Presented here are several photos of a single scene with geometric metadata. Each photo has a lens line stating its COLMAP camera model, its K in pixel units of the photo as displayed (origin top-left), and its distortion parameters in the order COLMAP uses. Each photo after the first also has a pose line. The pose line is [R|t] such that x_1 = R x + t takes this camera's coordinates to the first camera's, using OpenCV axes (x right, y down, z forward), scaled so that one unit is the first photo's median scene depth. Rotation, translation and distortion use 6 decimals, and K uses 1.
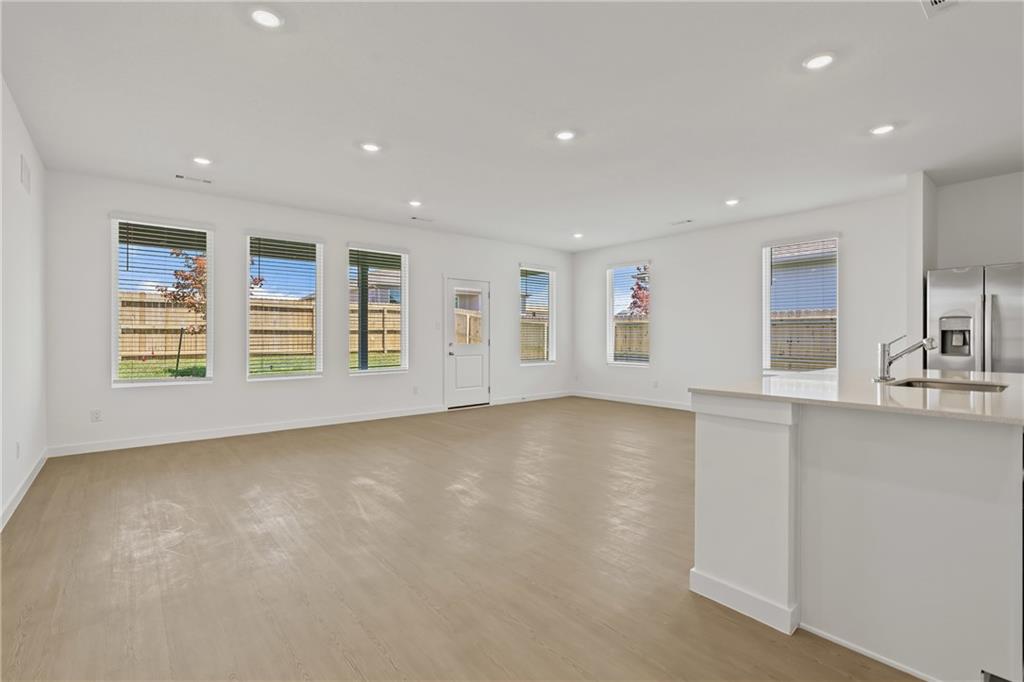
lens RADIAL K [[469.7, 0, 511.2], [0, 469.7, 340.8], [0, 0, 1]] dist [0.001445, 0.001684]
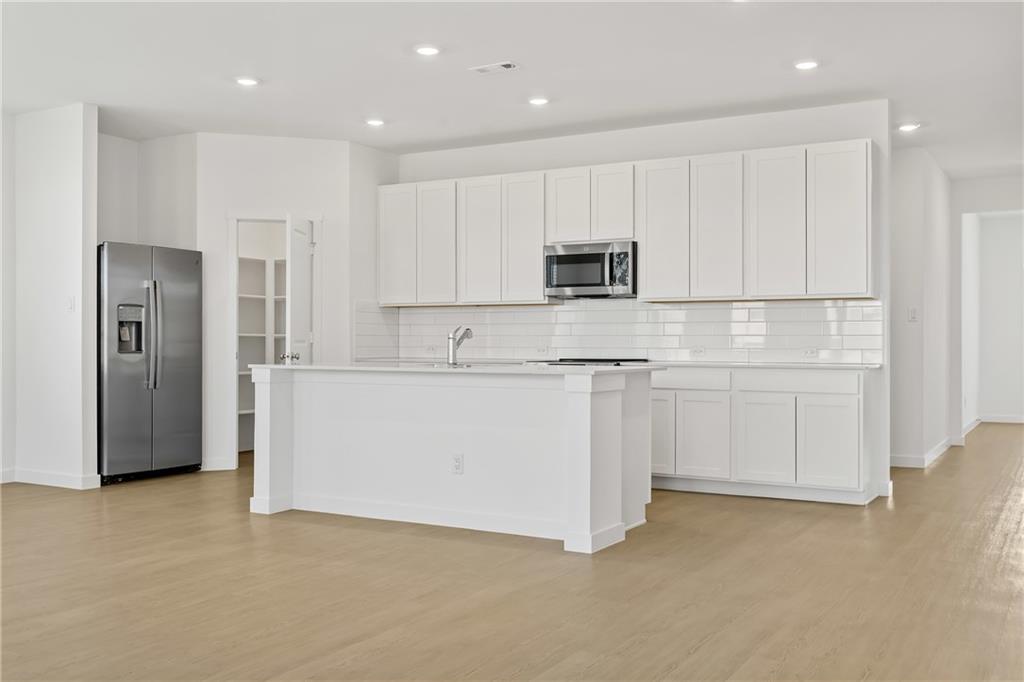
lens RADIAL K [[1011.6, 0, 513.0], [0, 1011.6, 343.7], [0, 0, 1]] dist [0.022294, 0.000000]
pose [[-0.322635, -0.002365, 0.946521, -0.880723], [0.007908, 0.999955, 0.005194, 0.010887], [-0.946490, 0.009161, -0.322602, 0.940471]]
